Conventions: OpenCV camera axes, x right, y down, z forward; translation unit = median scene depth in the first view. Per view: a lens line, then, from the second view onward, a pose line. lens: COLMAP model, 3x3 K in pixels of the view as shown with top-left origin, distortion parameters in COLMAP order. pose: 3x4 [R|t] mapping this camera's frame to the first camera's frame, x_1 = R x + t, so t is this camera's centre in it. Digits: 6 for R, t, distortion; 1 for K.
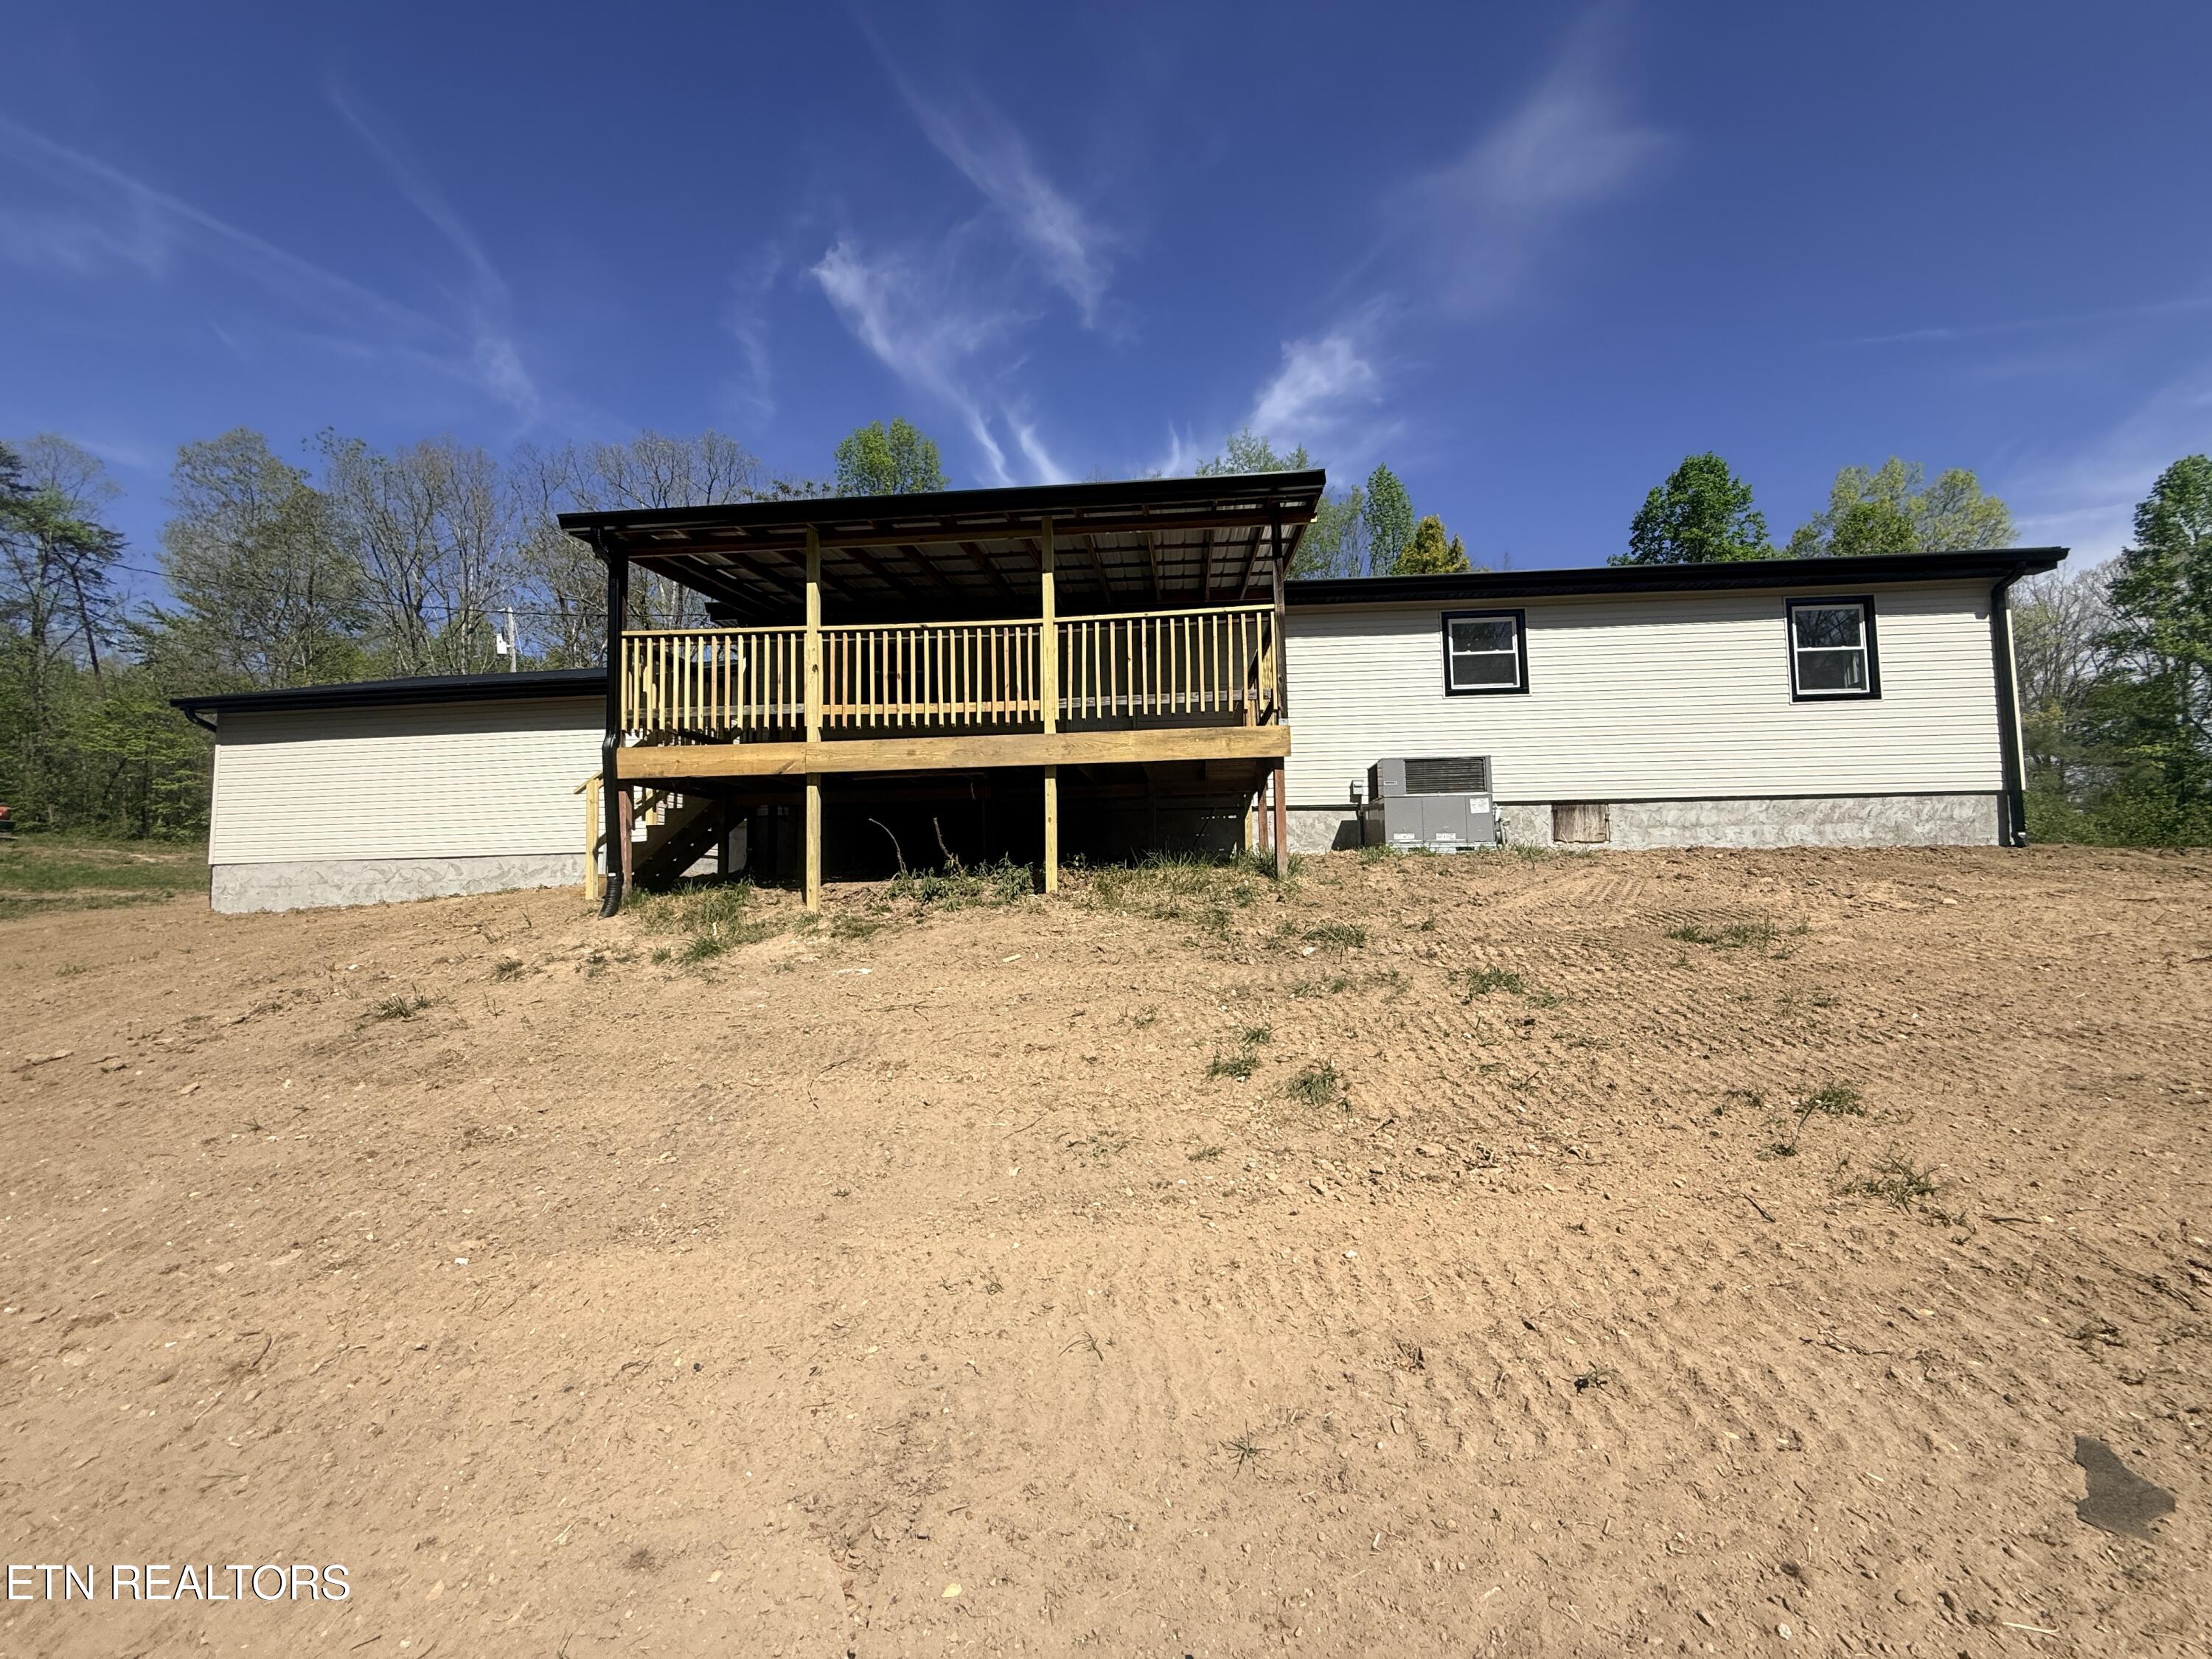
lens RADIAL K [[882.2, 0, 1101.3], [0, 882.2, 829.4], [0, 0, 1]] dist [-0.000968, 0.000383]
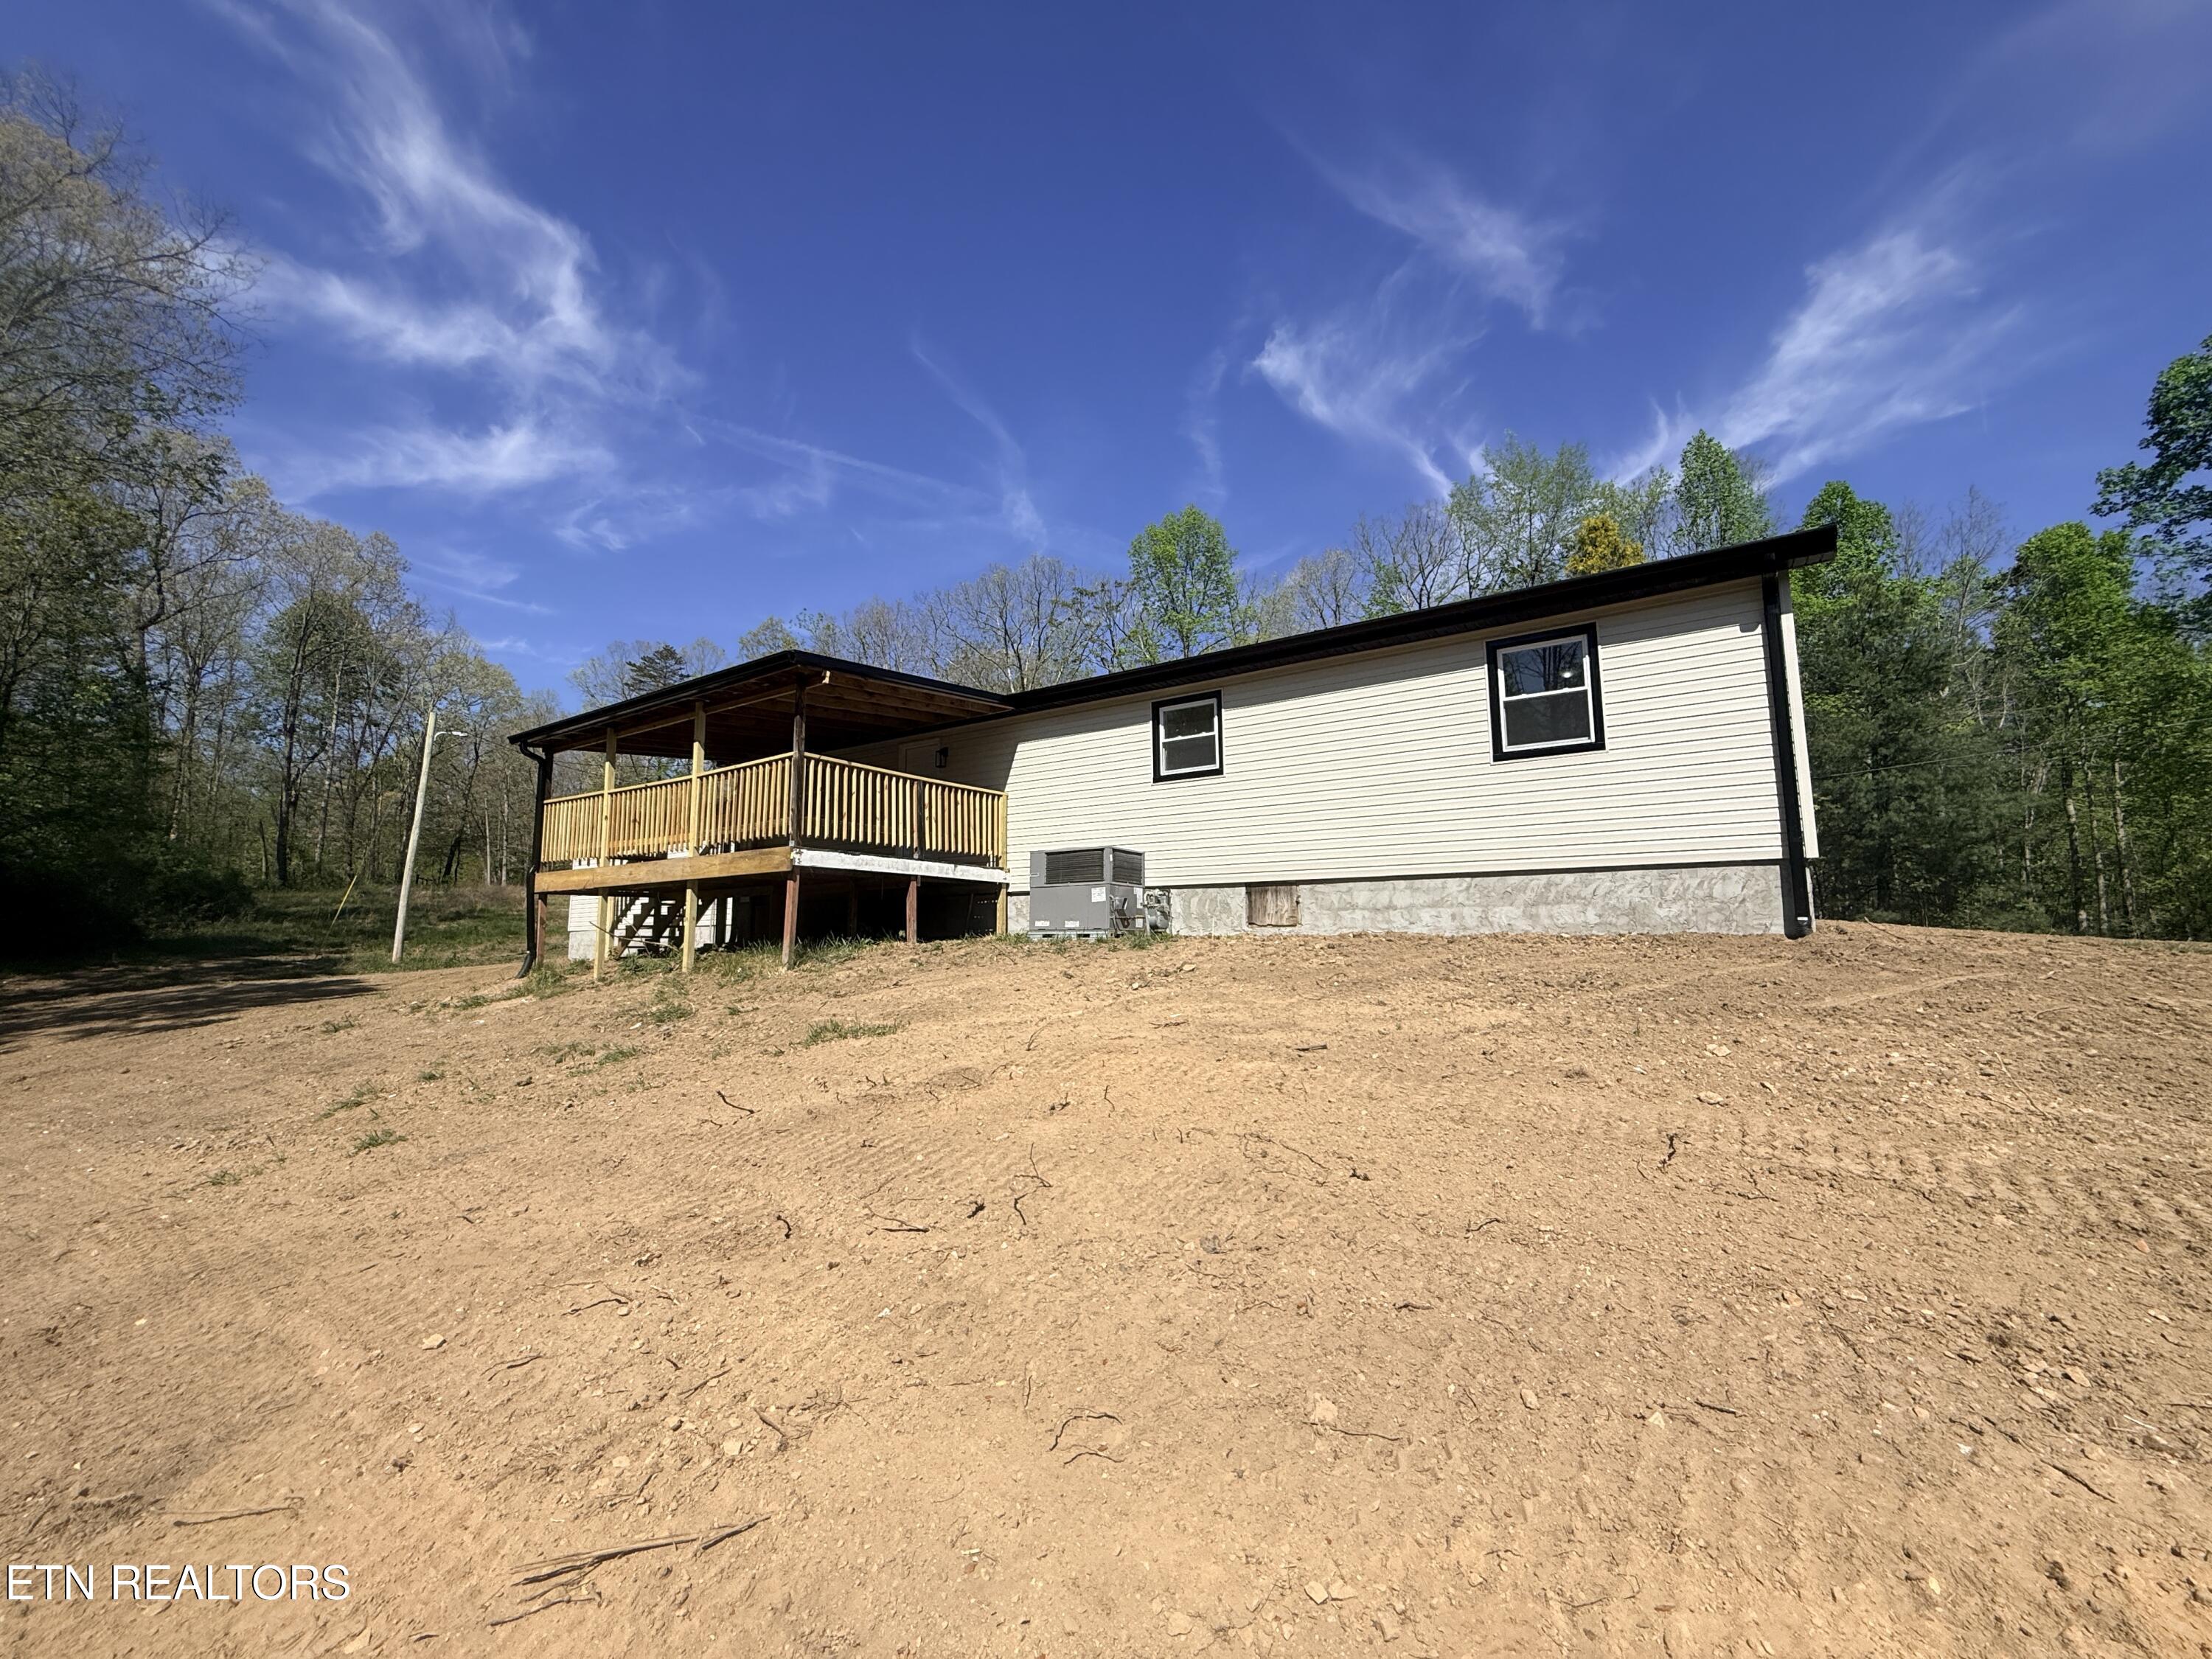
lens RADIAL K [[871.1, 0, 1107.2], [0, 871.1, 809.5], [0, 0, 1]] dist [-0.000742, 0.000132]
pose [[0.870861, -0.061480, -0.487670, 0.849109], [0.026660, 0.996594, -0.078030, -0.041713], [0.490806, 0.054952, 0.869534, 0.085975]]
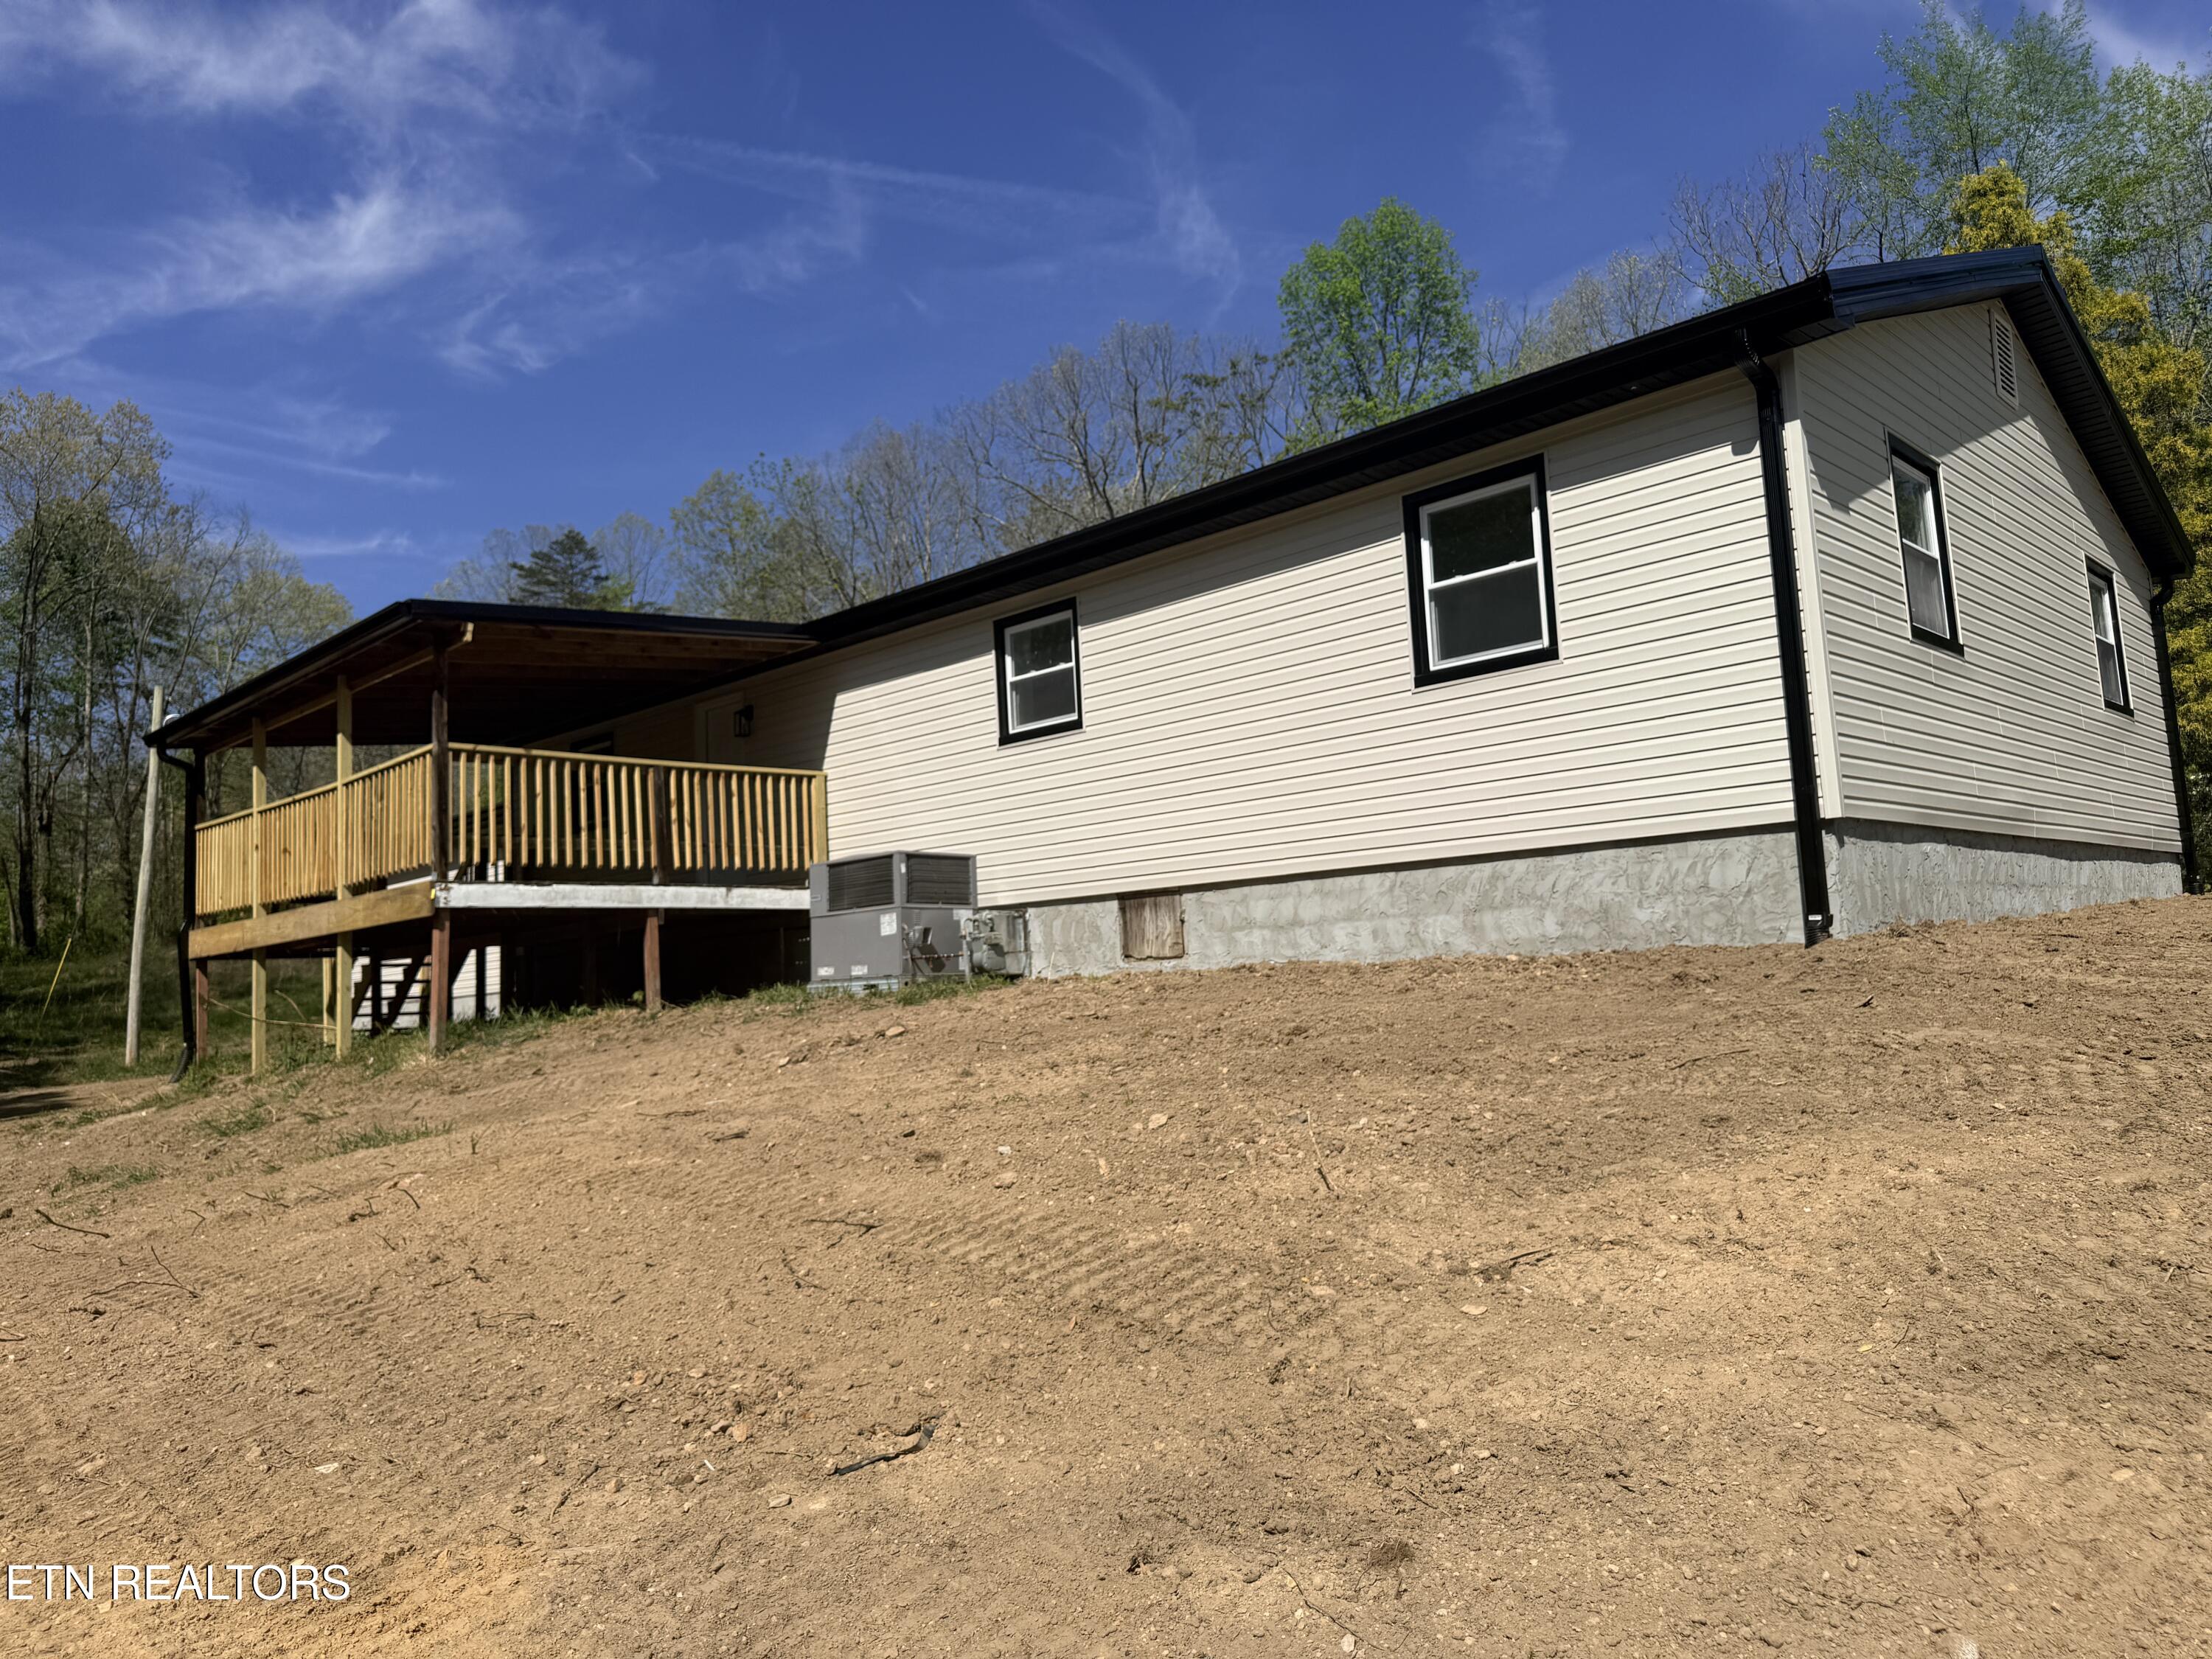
lens RADIAL K [[1531.3, 0, 1109.4], [0, 1531.3, 791.6], [0, 0, 1]] dist [0.124789, -0.206005]
pose [[0.770331, -0.102559, -0.629343, 1.199734], [0.081977, 0.994719, -0.061760, -0.037451], [0.632353, -0.004016, 0.774670, 0.149055]]
